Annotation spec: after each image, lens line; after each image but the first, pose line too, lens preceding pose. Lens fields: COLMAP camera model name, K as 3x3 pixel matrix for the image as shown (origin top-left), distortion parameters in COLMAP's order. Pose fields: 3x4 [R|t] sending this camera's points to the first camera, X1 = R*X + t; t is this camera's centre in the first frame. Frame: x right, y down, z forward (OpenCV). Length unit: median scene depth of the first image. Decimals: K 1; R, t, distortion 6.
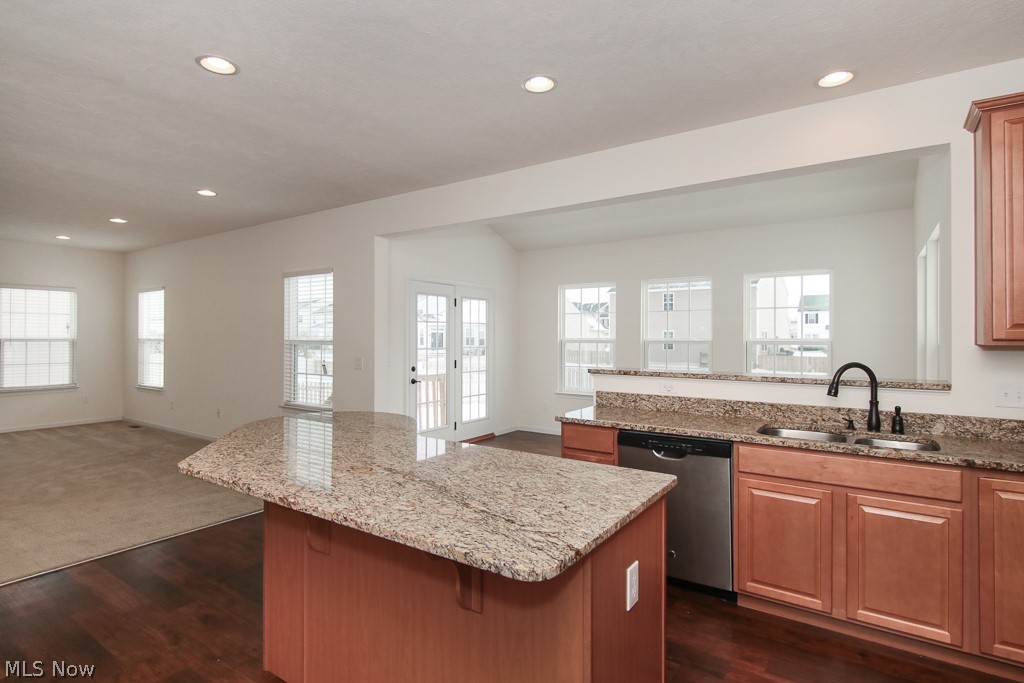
lens RADIAL K [[524.3, 0, 509.1], [0, 524.3, 336.5], [0, 0, 1]] dist [0.008904, -0.001353]
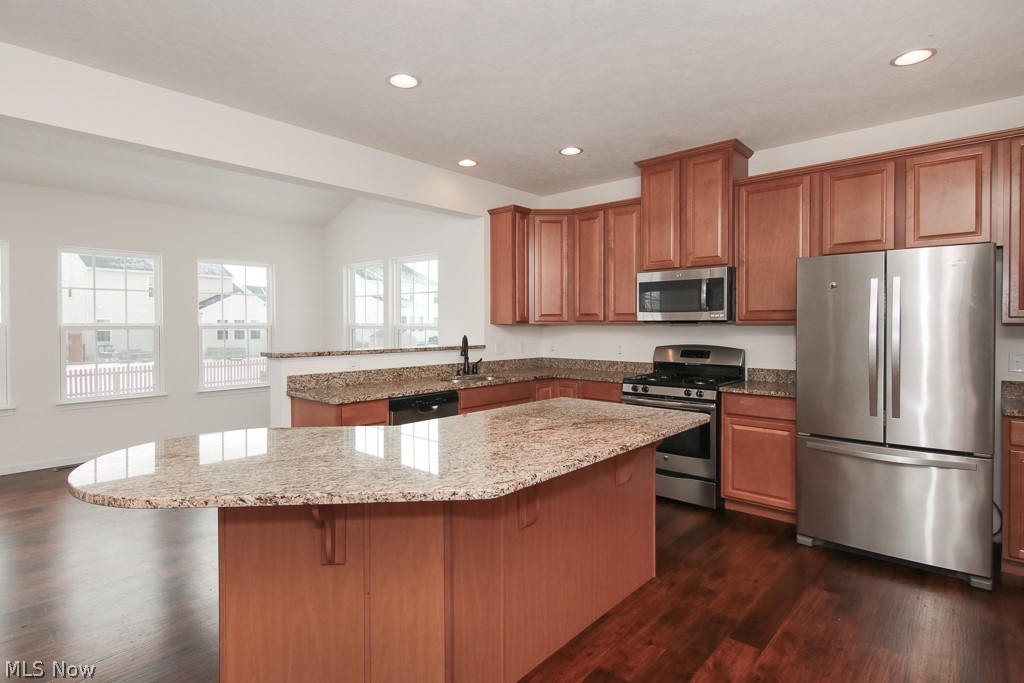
lens RADIAL K [[524.3, 0, 504.1], [0, 524.3, 336.8], [0, 0, 1]] dist [0.008904, -0.001353]
pose [[0.130645, -0.026230, 0.991082, -0.767683], [0.001830, 0.999655, 0.026215, 0.008774], [-0.991428, -0.001611, 0.130648, 0.512342]]
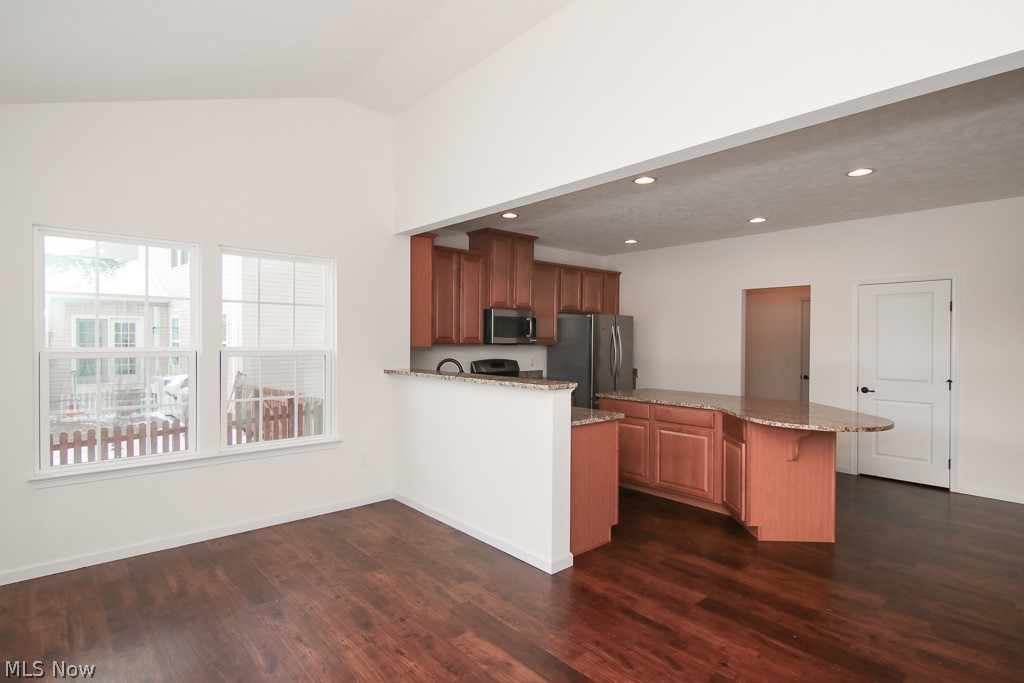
lens RADIAL K [[524.3, 0, 503.4], [0, 524.3, 344.0], [0, 0, 1]] dist [0.008904, -0.001353]
pose [[-0.967988, -0.011446, 0.250737, 0.042194], [-0.009072, 0.999902, 0.010620, -0.011346], [-0.250834, 0.008005, -0.967997, 2.011427]]
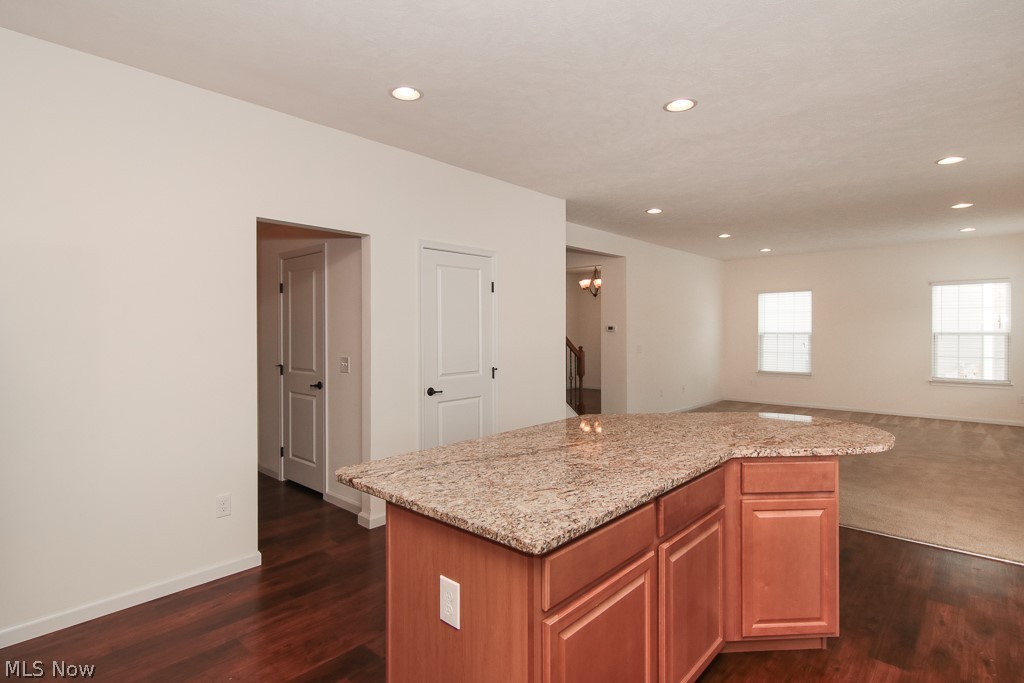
lens RADIAL K [[524.3, 0, 502.1], [0, 524.3, 335.4], [0, 0, 1]] dist [0.008904, -0.001353]
pose [[-0.148390, 0.005139, -0.988916, 0.507082], [0.003328, 0.999983, 0.004697, 0.003976], [0.988923, -0.002594, -0.148404, 0.555990]]
